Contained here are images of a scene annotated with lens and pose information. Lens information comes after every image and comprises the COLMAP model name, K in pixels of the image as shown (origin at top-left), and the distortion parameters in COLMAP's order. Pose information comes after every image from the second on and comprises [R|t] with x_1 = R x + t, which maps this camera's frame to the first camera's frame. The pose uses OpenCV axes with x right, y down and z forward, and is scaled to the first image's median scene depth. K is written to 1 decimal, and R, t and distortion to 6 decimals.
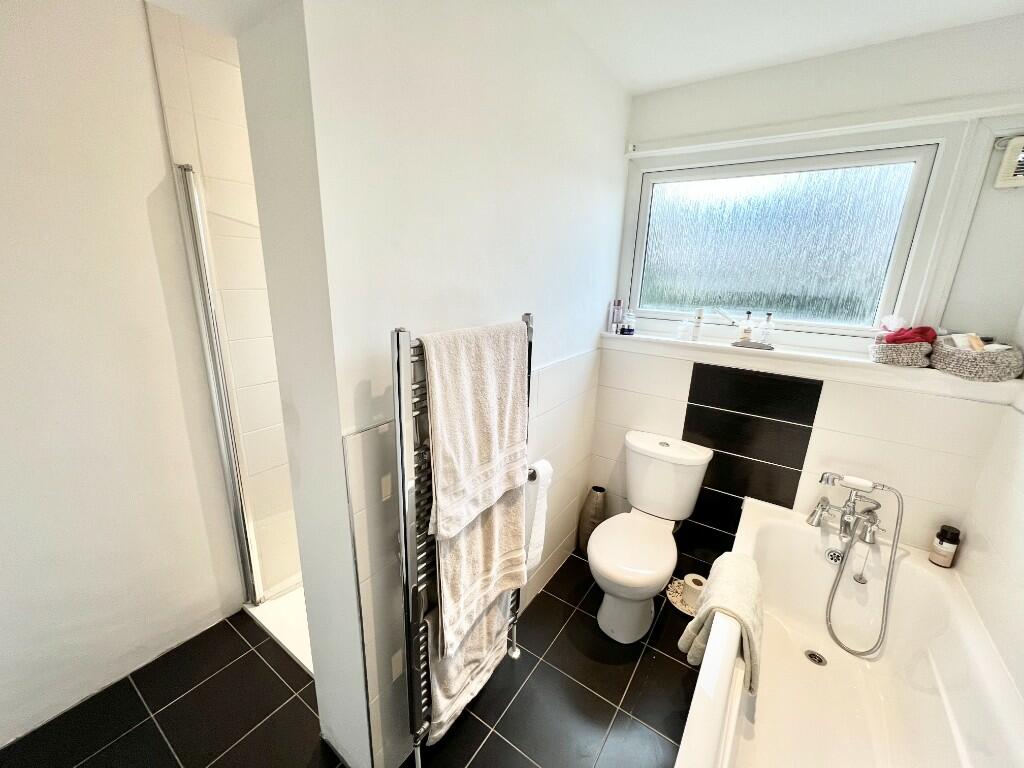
lens RADIAL K [[410.2, 0, 511.6], [0, 410.2, 383.1], [0, 0, 1]] dist [-0.005967, 0.000666]
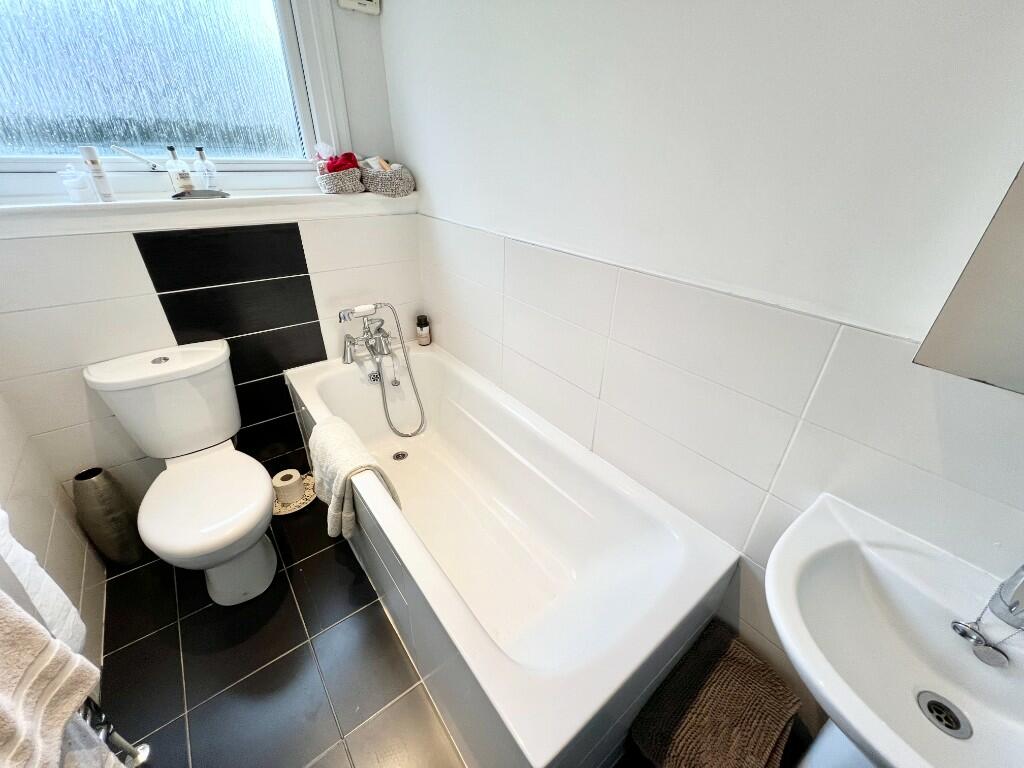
lens RADIAL K [[408.3, 0, 512.0], [0, 408.3, 383.2], [0, 0, 1]] dist [-0.004379, -0.000106]
pose [[0.298566, -0.490519, 0.818687, -0.050735], [0.238876, 0.868917, 0.433499, 0.027966], [-0.924011, 0.066137, 0.376602, 0.200927]]
